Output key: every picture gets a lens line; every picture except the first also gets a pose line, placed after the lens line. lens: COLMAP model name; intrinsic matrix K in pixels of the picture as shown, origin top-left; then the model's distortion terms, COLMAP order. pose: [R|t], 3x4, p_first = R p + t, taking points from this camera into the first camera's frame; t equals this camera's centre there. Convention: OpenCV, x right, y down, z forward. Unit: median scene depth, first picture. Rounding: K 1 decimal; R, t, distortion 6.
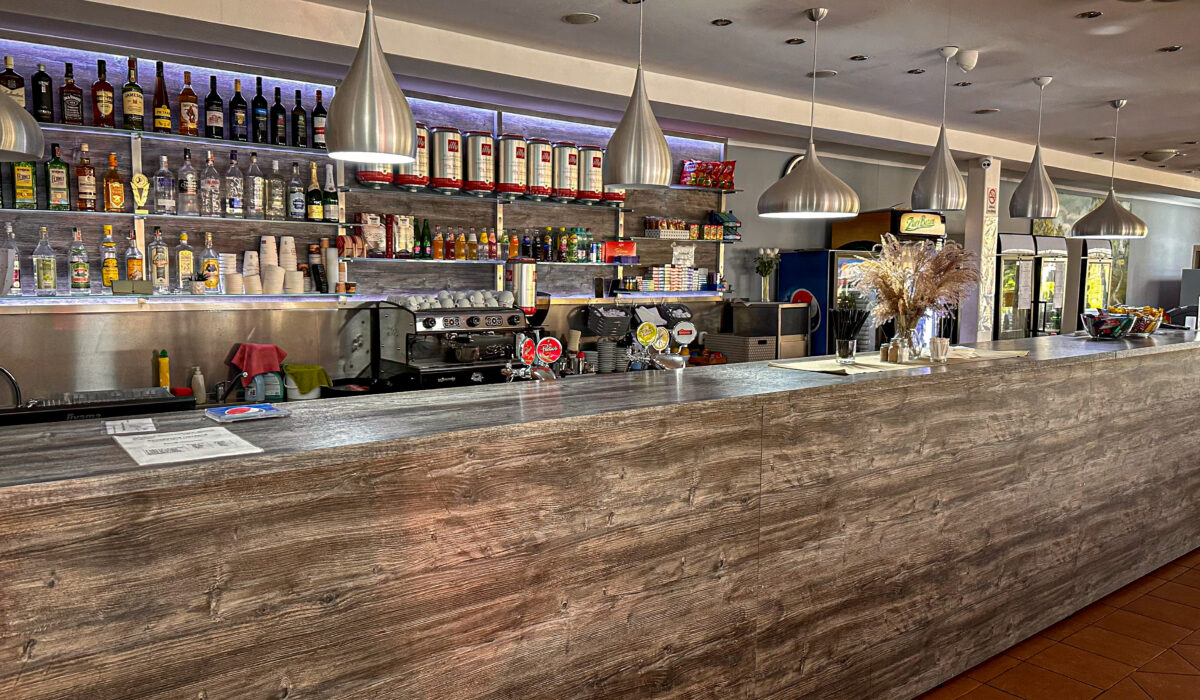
lens RADIAL K [[893.8, 0, 601.1], [0, 893.8, 371.6], [0, 0, 1]] dist [0.168328, -0.342536]
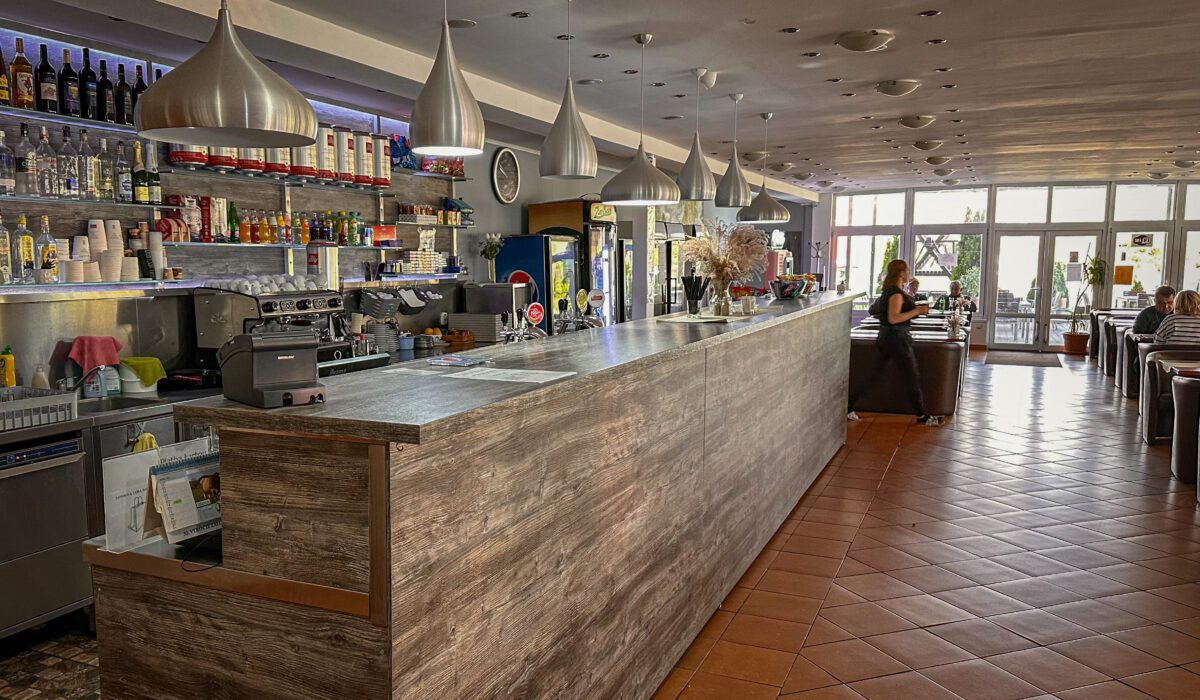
lens RADIAL K [[915.3, 0, 597.6], [0, 915.3, 405.0], [0, 0, 1]] dist [0.117862, -0.147497]
pose [[0.893232, -0.090773, 0.440338, -0.323175], [0.071306, 0.995612, 0.060593, 0.017908], [-0.443906, -0.022725, 0.895785, -0.088905]]
